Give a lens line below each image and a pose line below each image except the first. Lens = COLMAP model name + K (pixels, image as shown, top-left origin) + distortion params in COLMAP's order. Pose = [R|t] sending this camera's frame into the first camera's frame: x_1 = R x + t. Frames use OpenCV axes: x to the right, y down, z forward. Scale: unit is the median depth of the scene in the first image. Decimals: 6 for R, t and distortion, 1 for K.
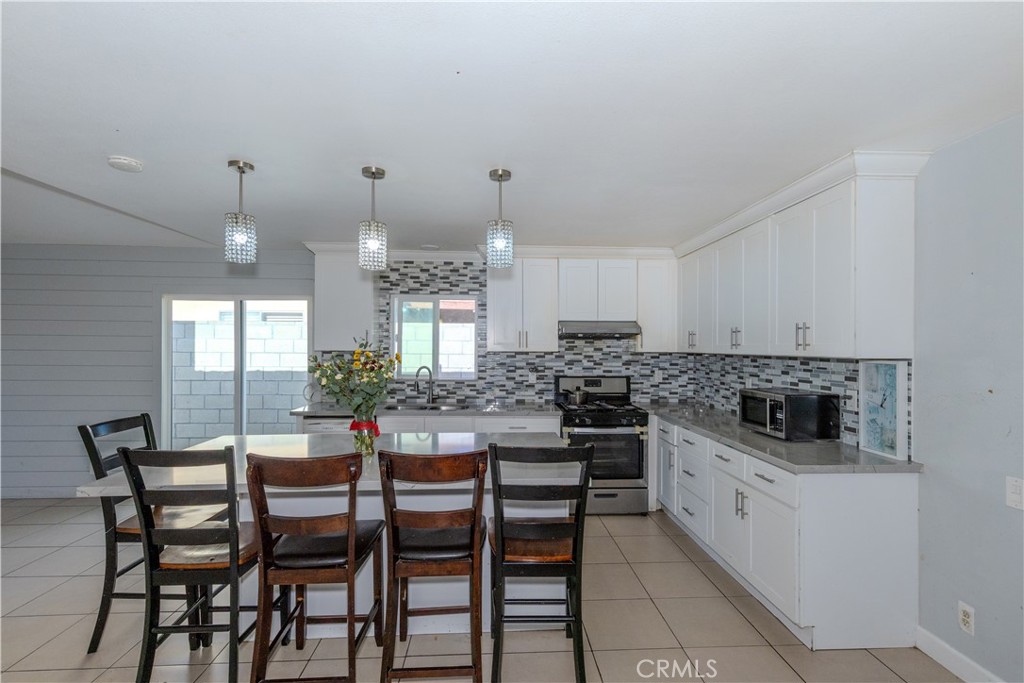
lens RADIAL K [[464.7, 0, 529.9], [0, 464.7, 343.9], [0, 0, 1]] dist [-0.000961, 0.000149]
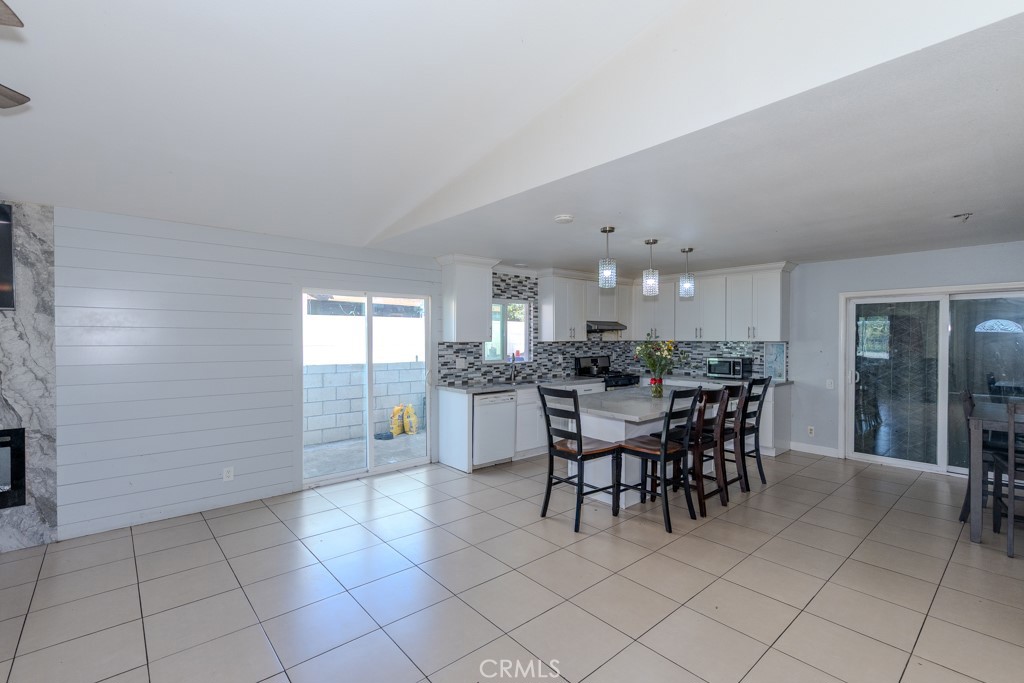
lens RADIAL K [[453.4, 0, 512.0], [0, 453.4, 341.5], [0, 0, 1]] dist [-0.000035, 0.000077]
pose [[0.790929, -0.011329, 0.611803, -0.998443], [0.001817, 0.999868, 0.016166, -0.006009], [-0.611905, -0.011674, 0.790845, -0.035693]]
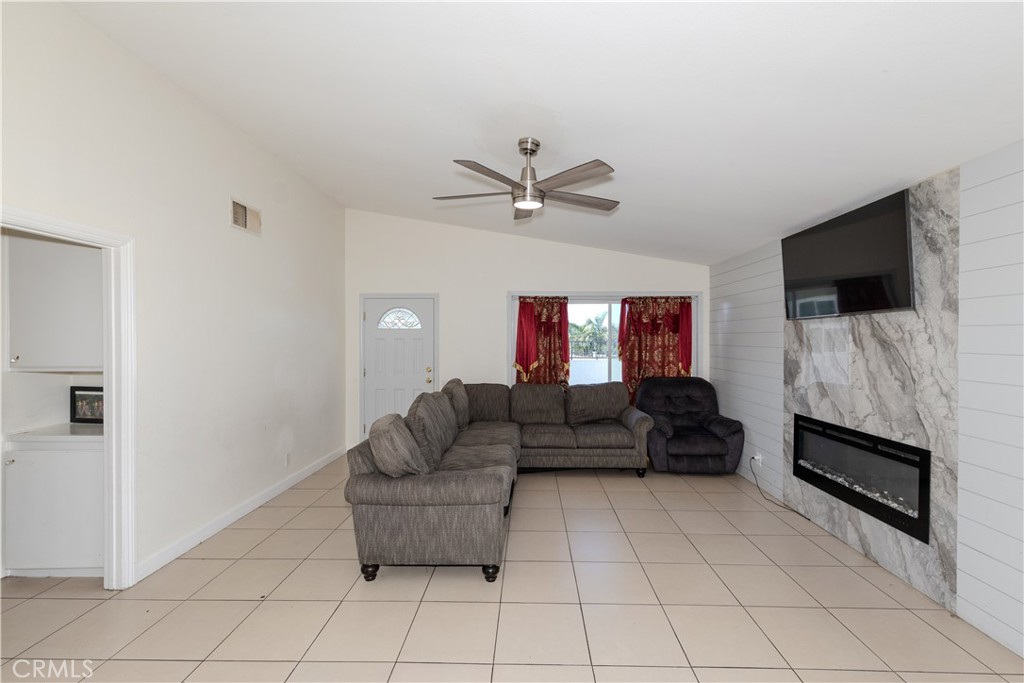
lens RADIAL K [[422.7, 0, 512.0], [0, 422.7, 341.5], [0, 0, 1]] dist [-0.000857, 0.000029]
pose [[-0.089056, -0.000095, -0.996027, -0.595415], [0.004269, 0.999991, -0.000477, -0.004191], [0.996017, -0.004294, -0.089055, 0.482475]]
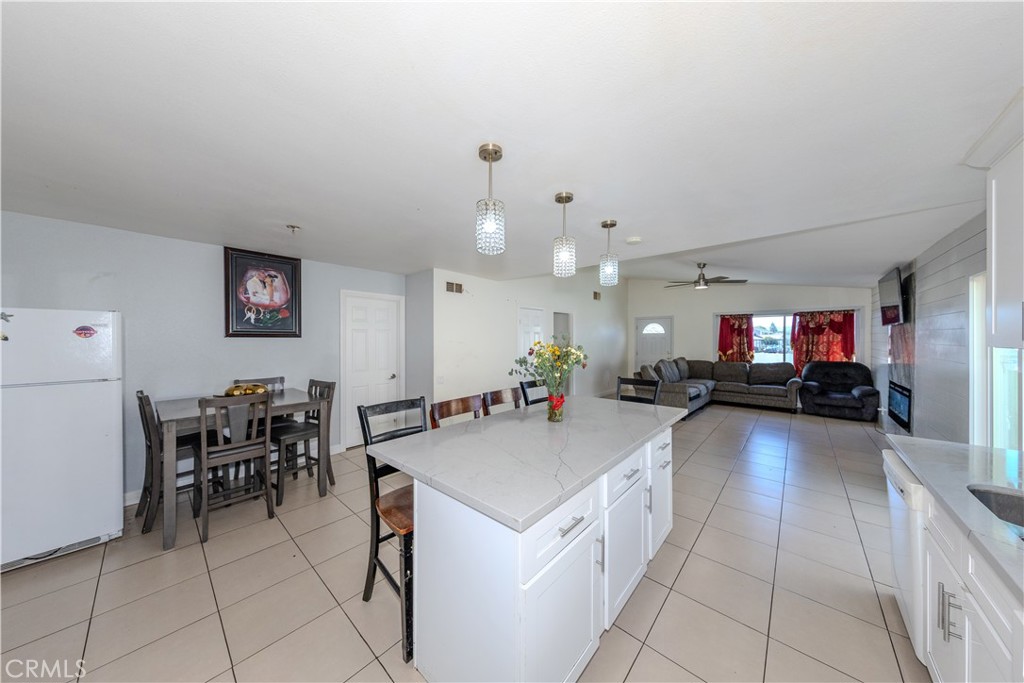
lens RADIAL K [[323.9, 0, 512.0], [0, 323.9, 341.5], [0, 0, 1]] dist [-0.000423, -0.000021]
pose [[-0.701960, -0.000635, -0.712216, 0.184927], [-0.001261, 0.999999, 0.000350, 0.008928], [0.712215, 0.001144, -0.701960, 0.803613]]
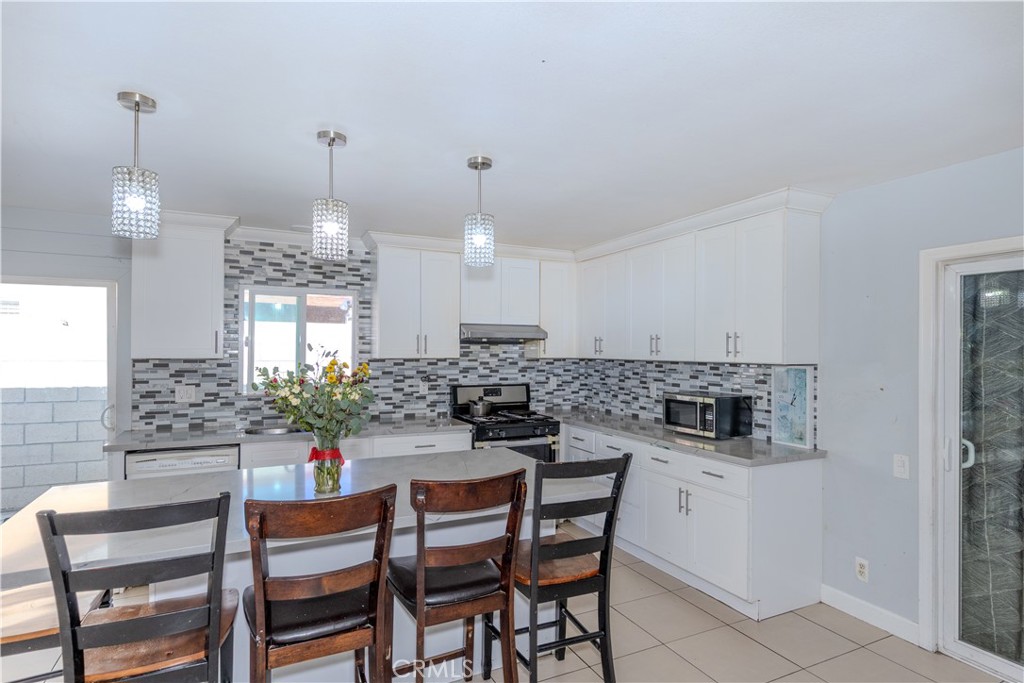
lens RADIAL K [[531.0, 0, 524.3], [0, 531.0, 348.1], [0, 0, 1]] dist [0.002100, -0.000343]
pose [[0.921080, 0.001279, 0.389372, -0.209845], [-0.002834, 0.999990, 0.003419, -0.005941], [-0.389364, -0.004252, 0.921074, 0.012637]]
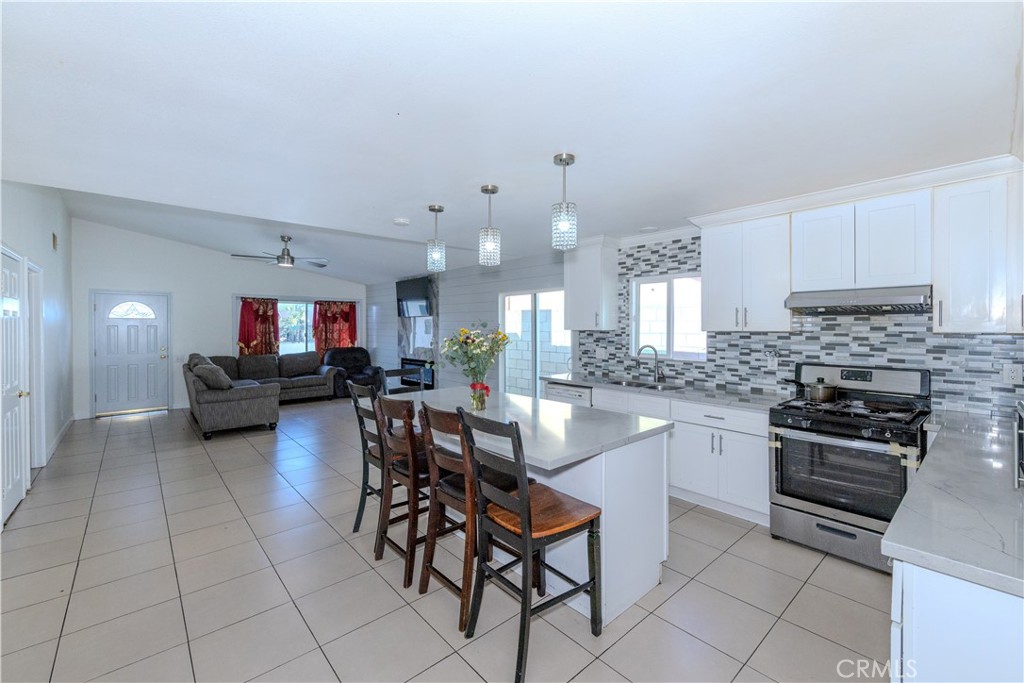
lens RADIAL K [[434.0, 0, 514.5], [0, 434.0, 328.6], [0, 0, 1]] dist [0.023770, -0.000225]
pose [[0.622160, -0.003112, -0.782884, 0.332601], [0.009232, 0.999952, 0.003362, 0.004553], [0.782836, -0.009320, 0.622159, 0.159025]]
